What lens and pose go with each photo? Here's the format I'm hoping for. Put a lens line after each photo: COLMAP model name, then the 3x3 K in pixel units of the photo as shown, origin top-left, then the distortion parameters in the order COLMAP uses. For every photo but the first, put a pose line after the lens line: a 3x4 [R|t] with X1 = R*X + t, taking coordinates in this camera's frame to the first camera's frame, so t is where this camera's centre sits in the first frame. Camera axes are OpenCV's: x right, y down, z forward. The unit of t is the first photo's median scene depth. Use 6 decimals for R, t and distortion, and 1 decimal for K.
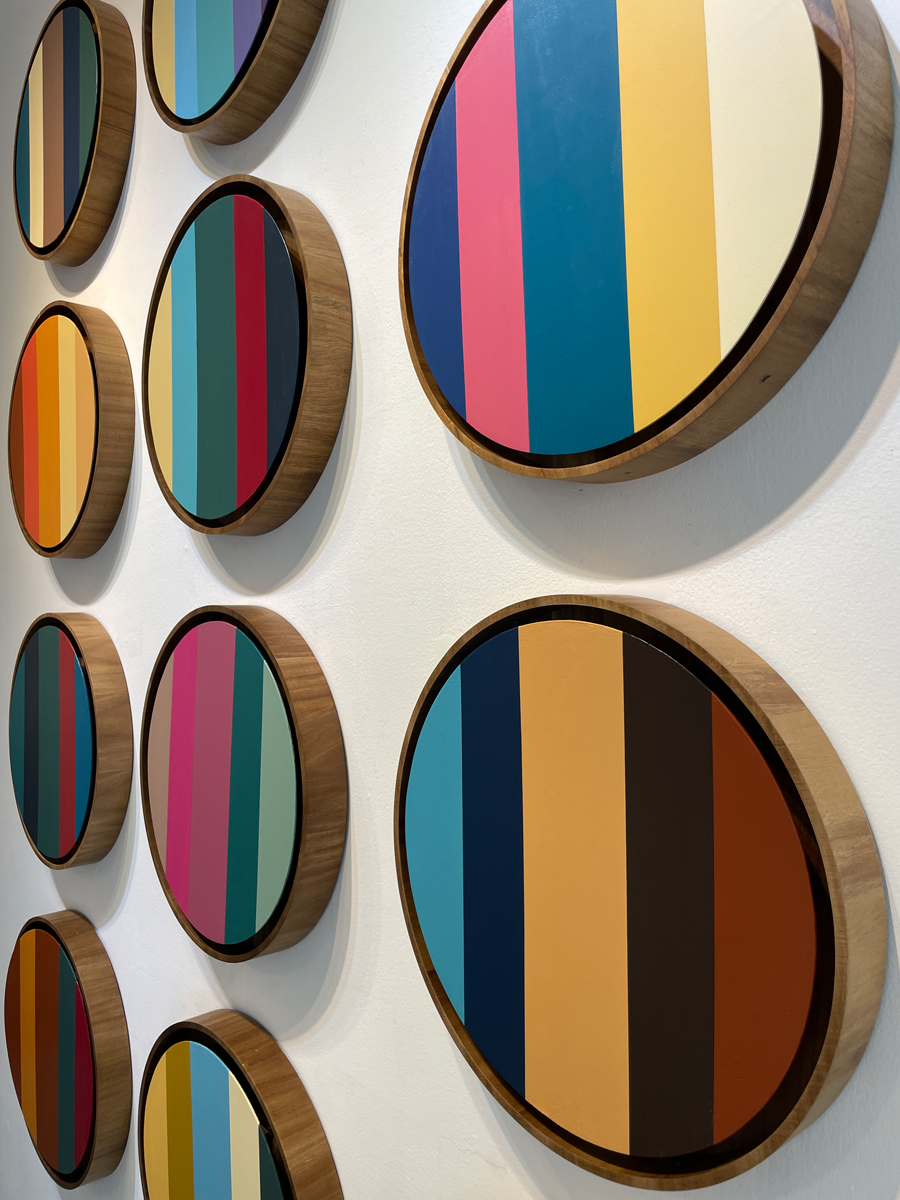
lens RADIAL K [[909.2, 0, 450.0], [0, 909.2, 600.0], [0, 0, 1]] dist [0.085265, -0.185978]
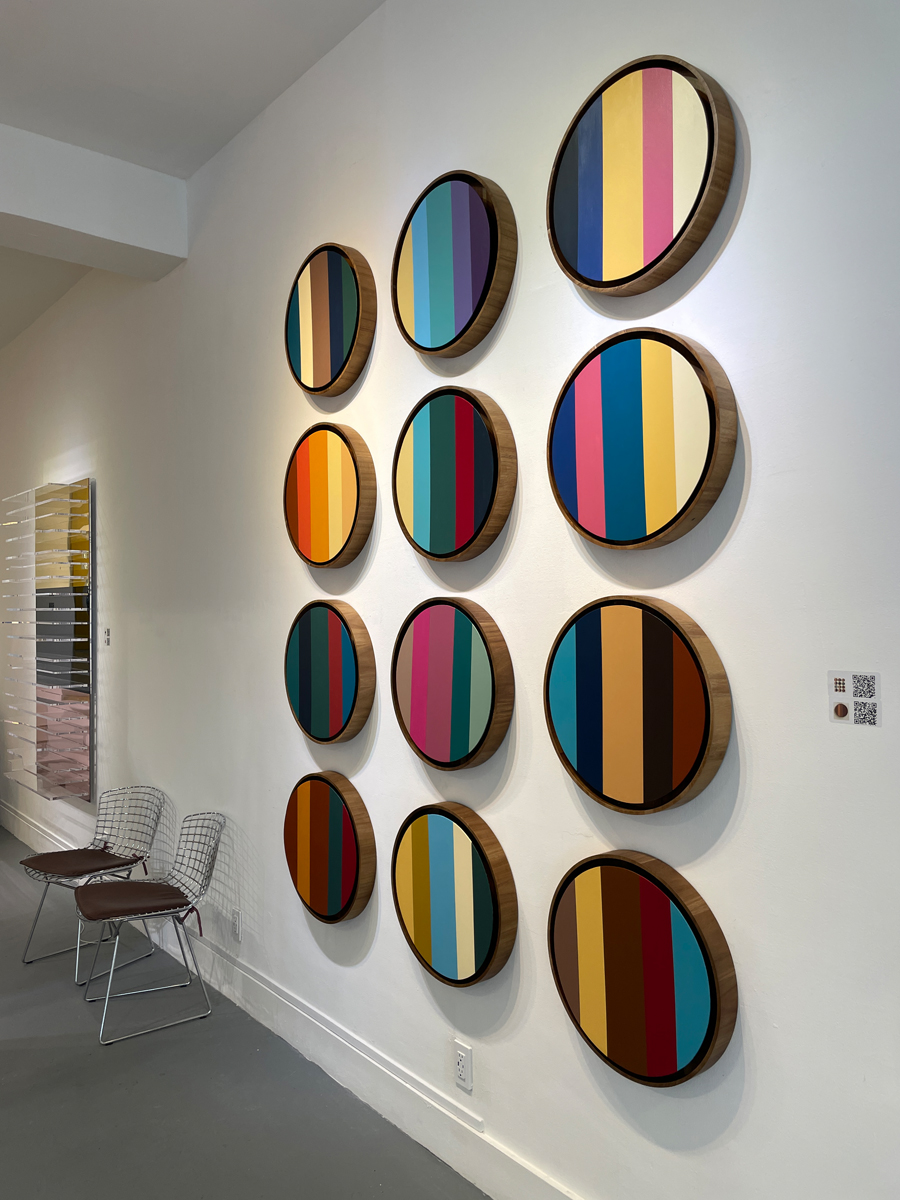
lens RADIAL K [[909.2, 0, 450.0], [0, 909.2, 600.0], [0, 0, 1]] dist [0.085265, -0.185978]
pose [[0.998957, 0.003547, -0.045524, -0.165228], [-0.002756, 0.999844, 0.017433, -0.025328], [0.045578, -0.017289, 0.998811, -1.115920]]
